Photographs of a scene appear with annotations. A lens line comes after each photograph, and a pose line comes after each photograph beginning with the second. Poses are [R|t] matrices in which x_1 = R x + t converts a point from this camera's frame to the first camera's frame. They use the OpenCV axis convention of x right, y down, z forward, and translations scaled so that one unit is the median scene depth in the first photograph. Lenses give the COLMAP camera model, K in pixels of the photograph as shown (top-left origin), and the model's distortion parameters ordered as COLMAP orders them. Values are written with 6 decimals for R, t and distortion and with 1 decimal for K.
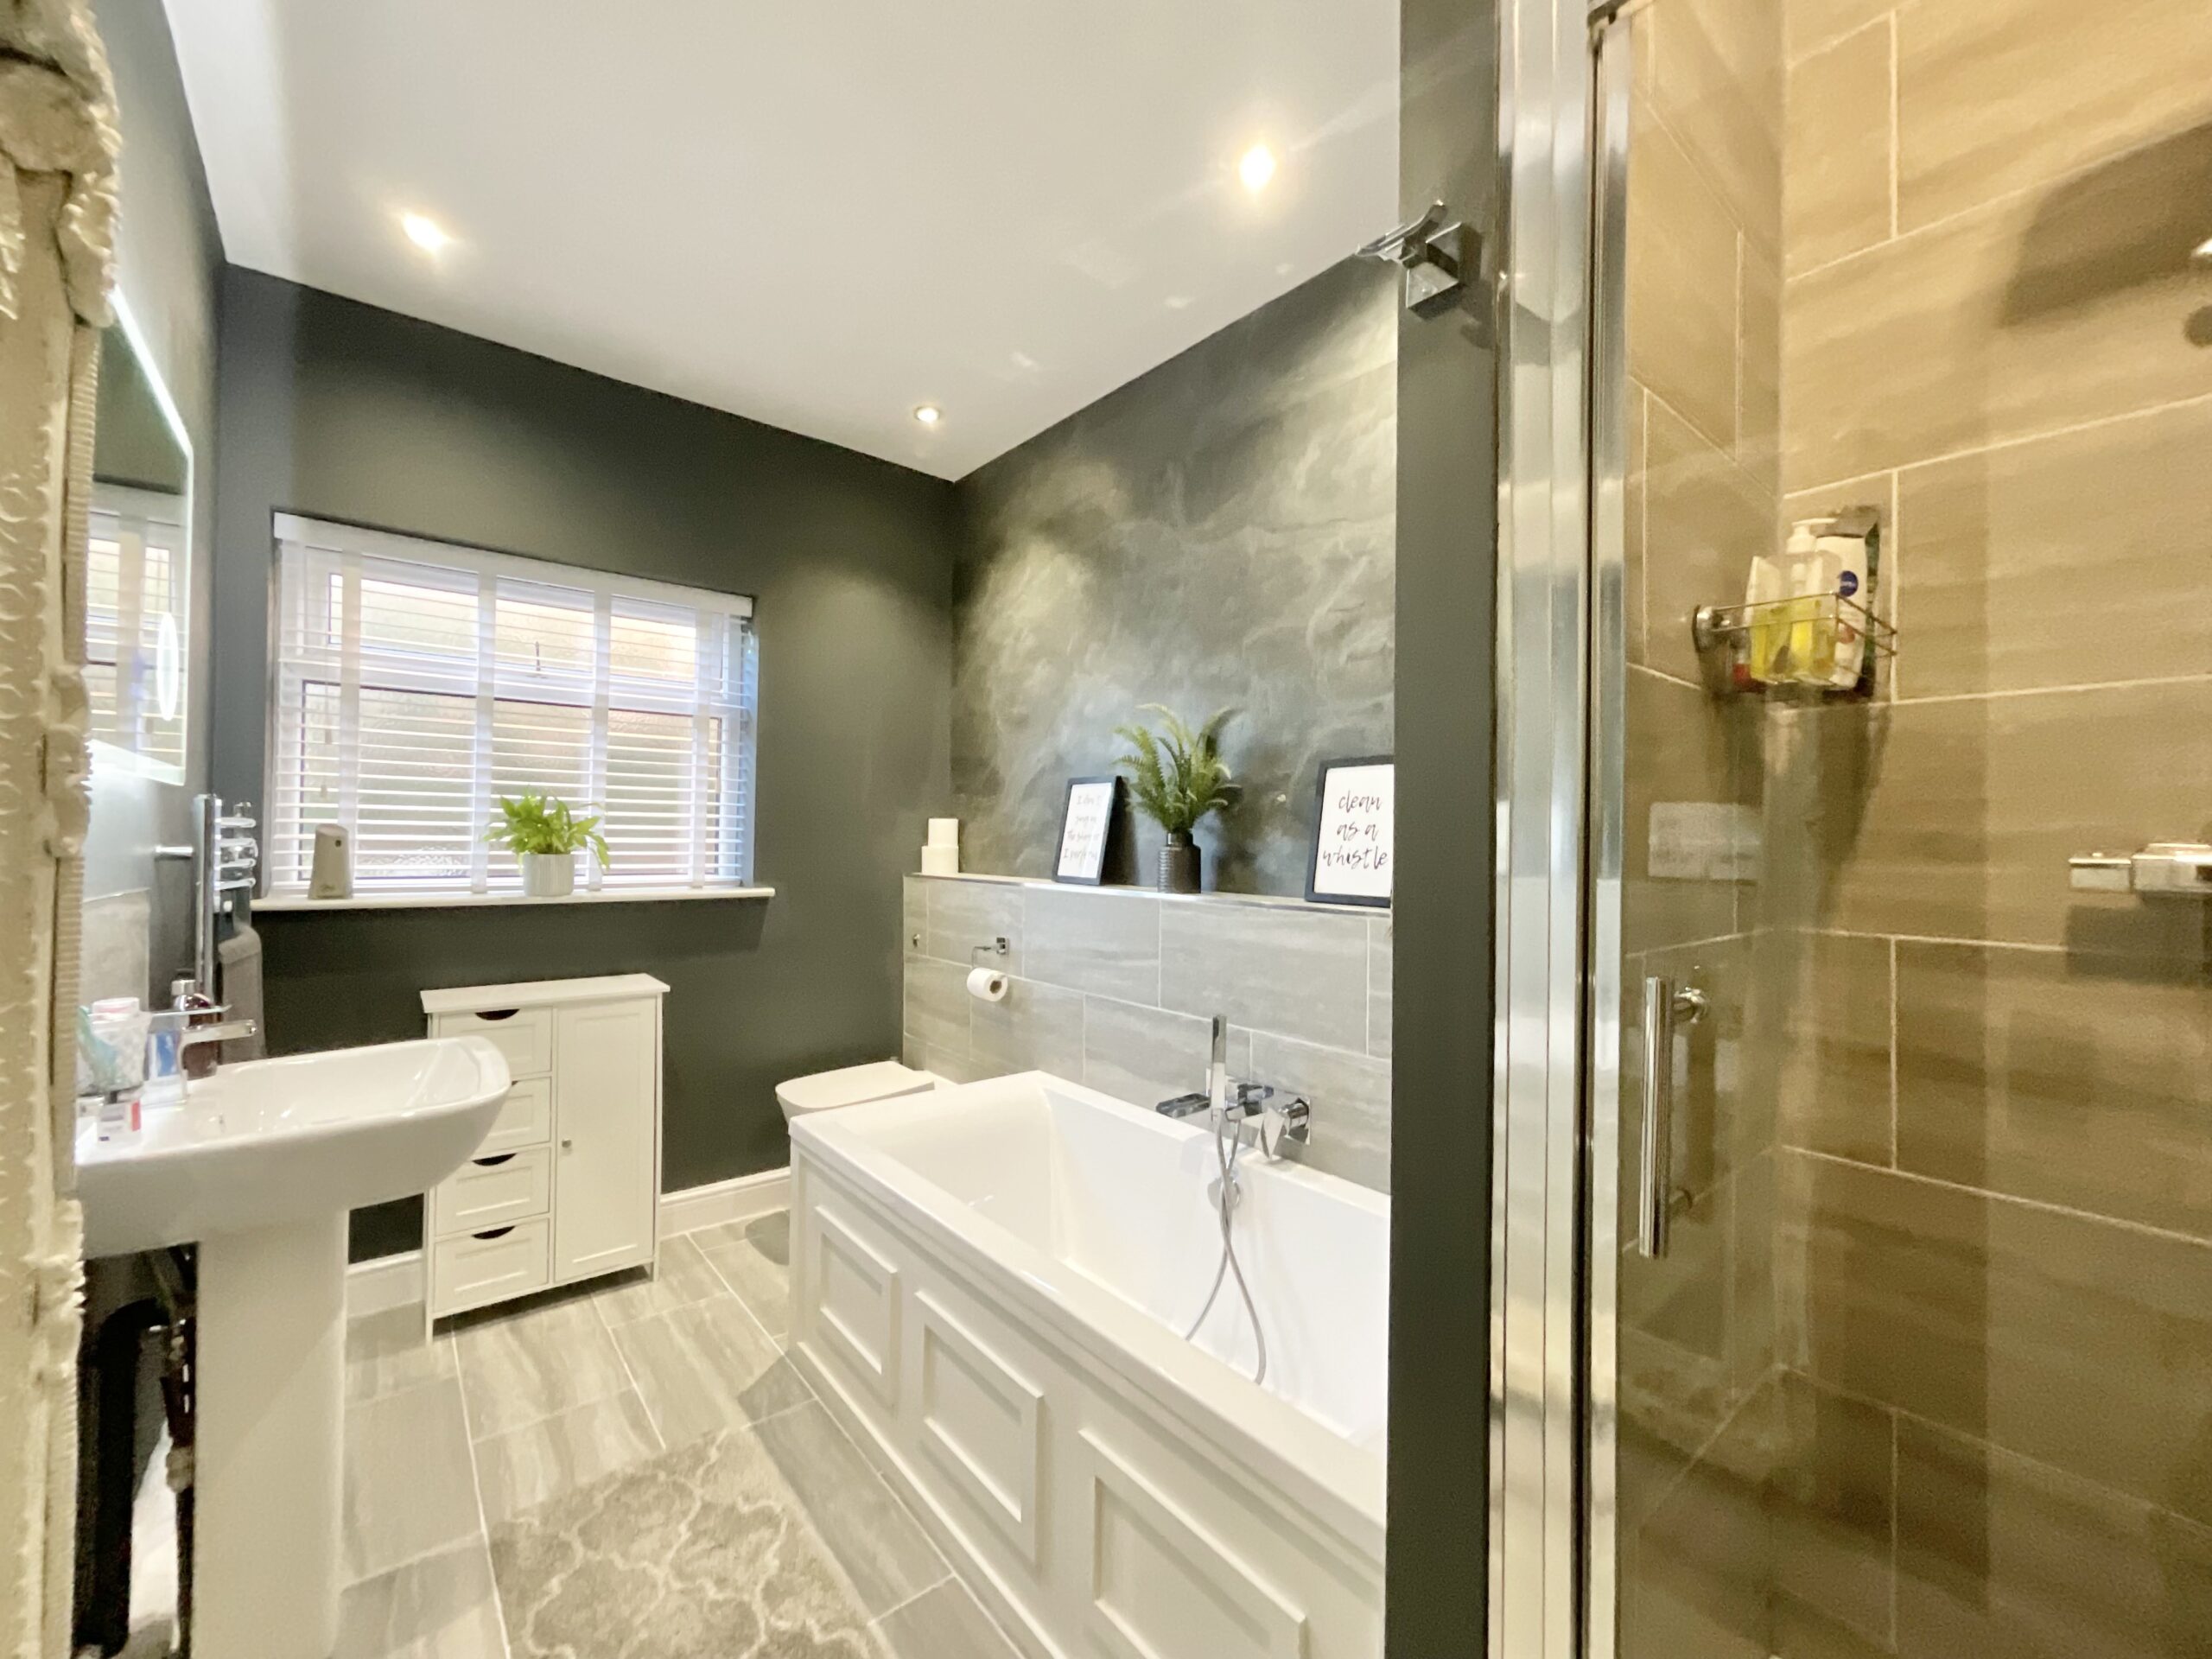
lens RADIAL K [[894.5, 0, 1106.0], [0, 894.5, 829.5], [0, 0, 1]] dist [-0.005201, 0.000187]
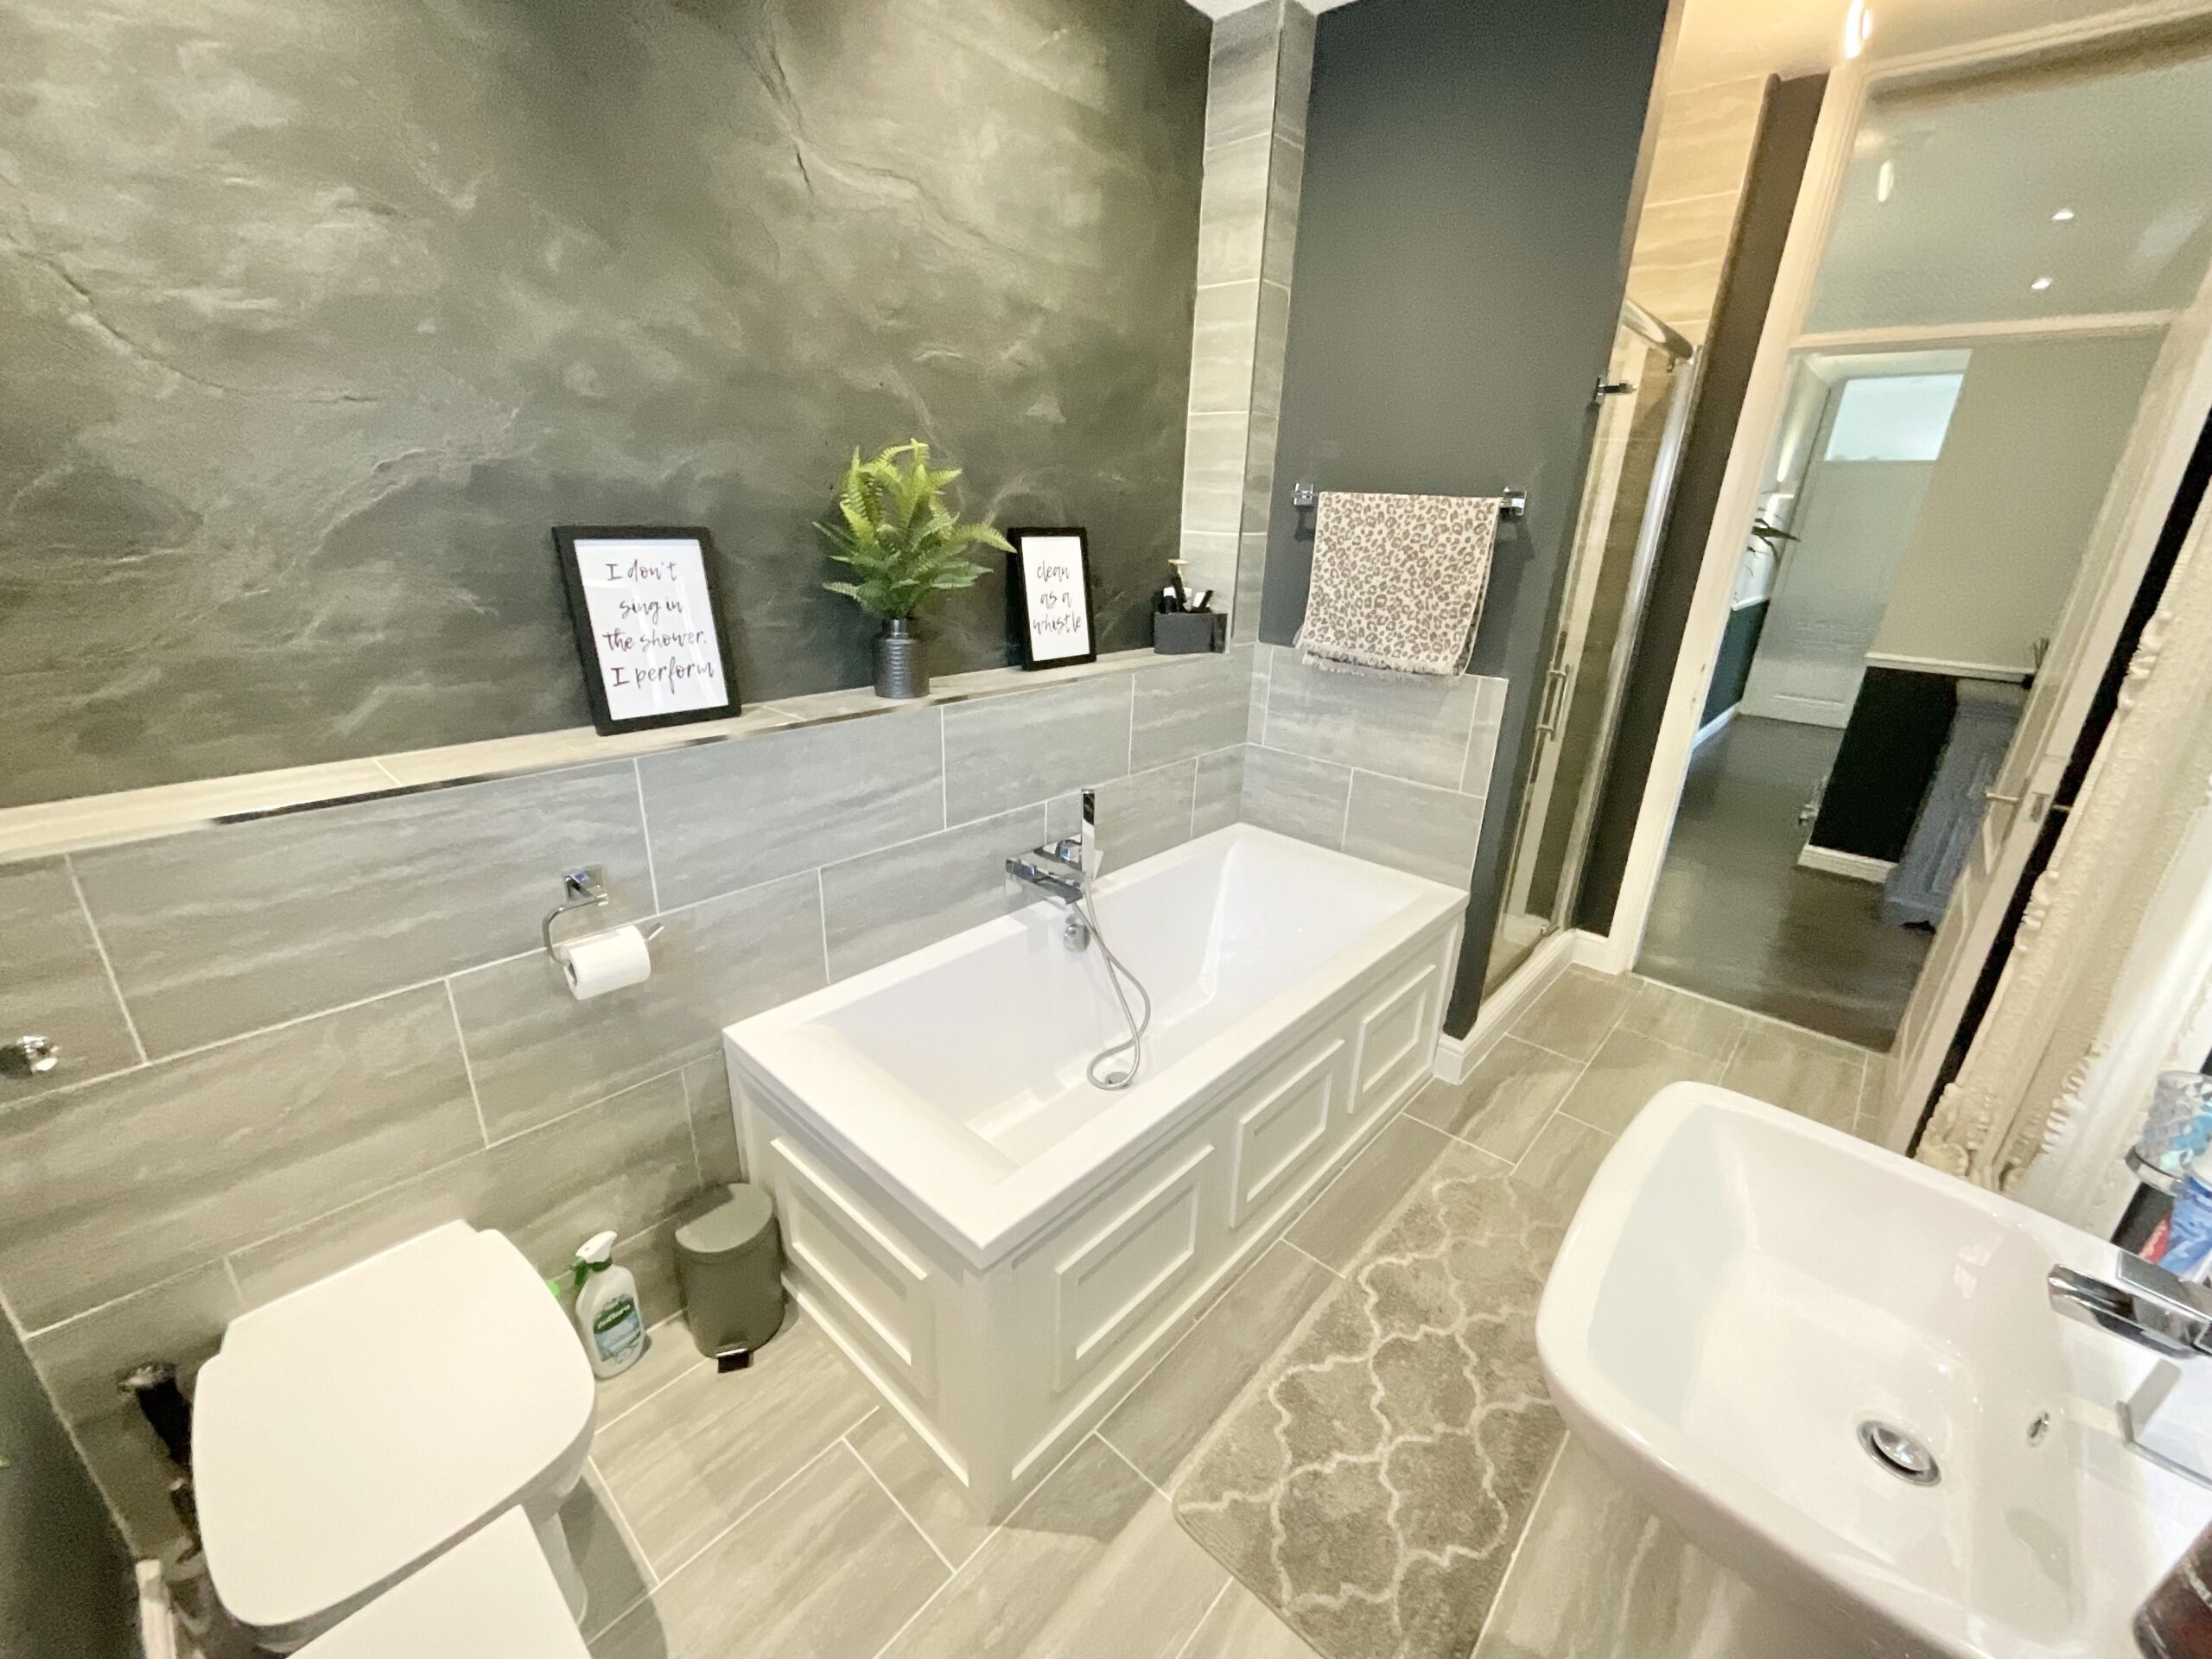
lens RADIAL K [[894.5, 0, 1106.0], [0, 894.5, 829.5], [0, 0, 1]] dist [-0.005201, 0.000187]
pose [[-0.152875, -0.359944, 0.920364, -0.845570], [-0.054292, 0.932963, 0.355853, -0.128329], [-0.986753, 0.004433, -0.162169, 1.102515]]
